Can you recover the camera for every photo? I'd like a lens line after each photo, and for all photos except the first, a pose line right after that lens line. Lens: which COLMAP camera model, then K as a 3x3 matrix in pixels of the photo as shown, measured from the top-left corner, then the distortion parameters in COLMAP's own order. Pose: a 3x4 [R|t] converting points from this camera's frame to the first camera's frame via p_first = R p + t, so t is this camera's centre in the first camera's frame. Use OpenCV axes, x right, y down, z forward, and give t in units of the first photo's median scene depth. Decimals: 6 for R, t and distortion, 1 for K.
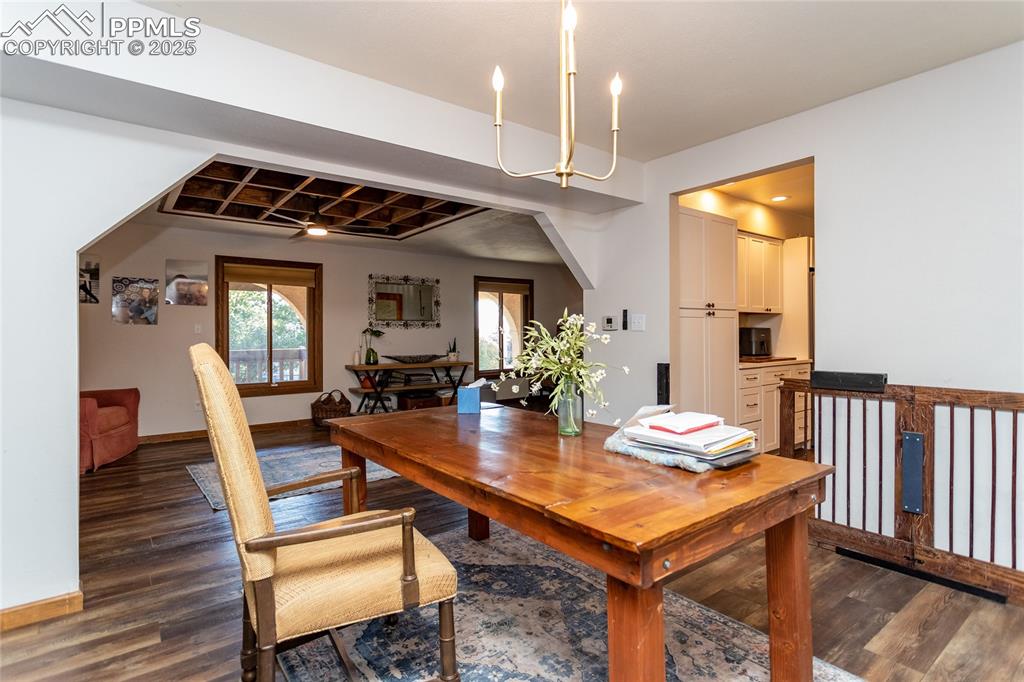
lens RADIAL K [[486.8, 0, 511.9], [0, 486.8, 338.1], [0, 0, 1]] dist [0.014498, 0.000878]
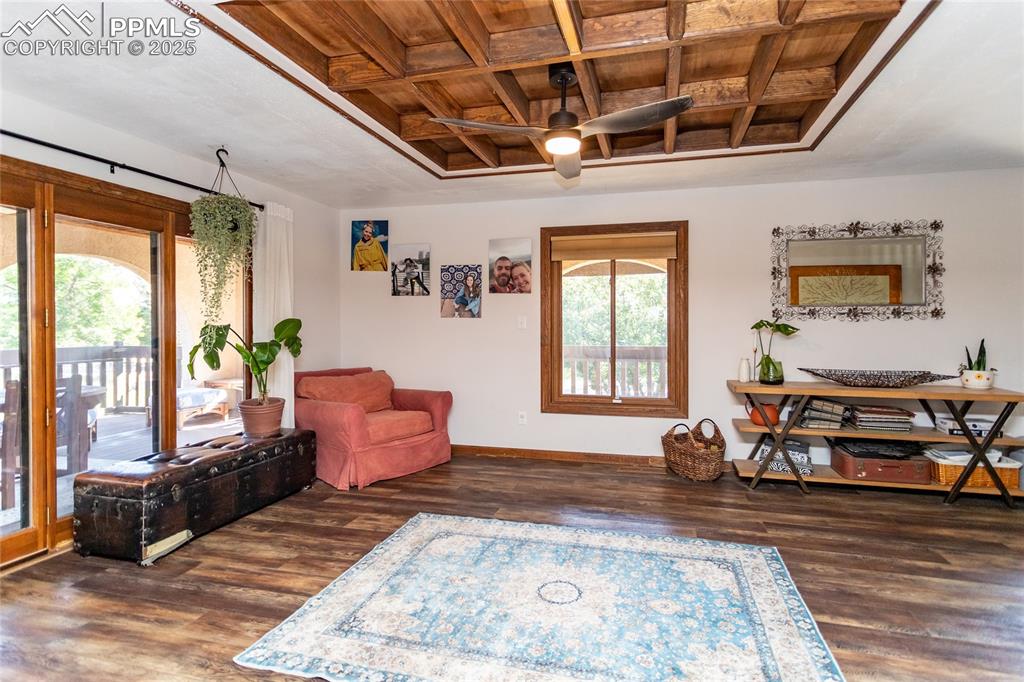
lens RADIAL K [[486.8, 0, 535.3], [0, 486.8, 325.3], [0, 0, 1]] dist [0.014498, 0.000878]
pose [[0.592492, 0.005182, -0.805560, 0.012575], [-0.010252, 0.999947, -0.001108, -0.011120], [0.805511, 0.008915, 0.592514, 0.449015]]
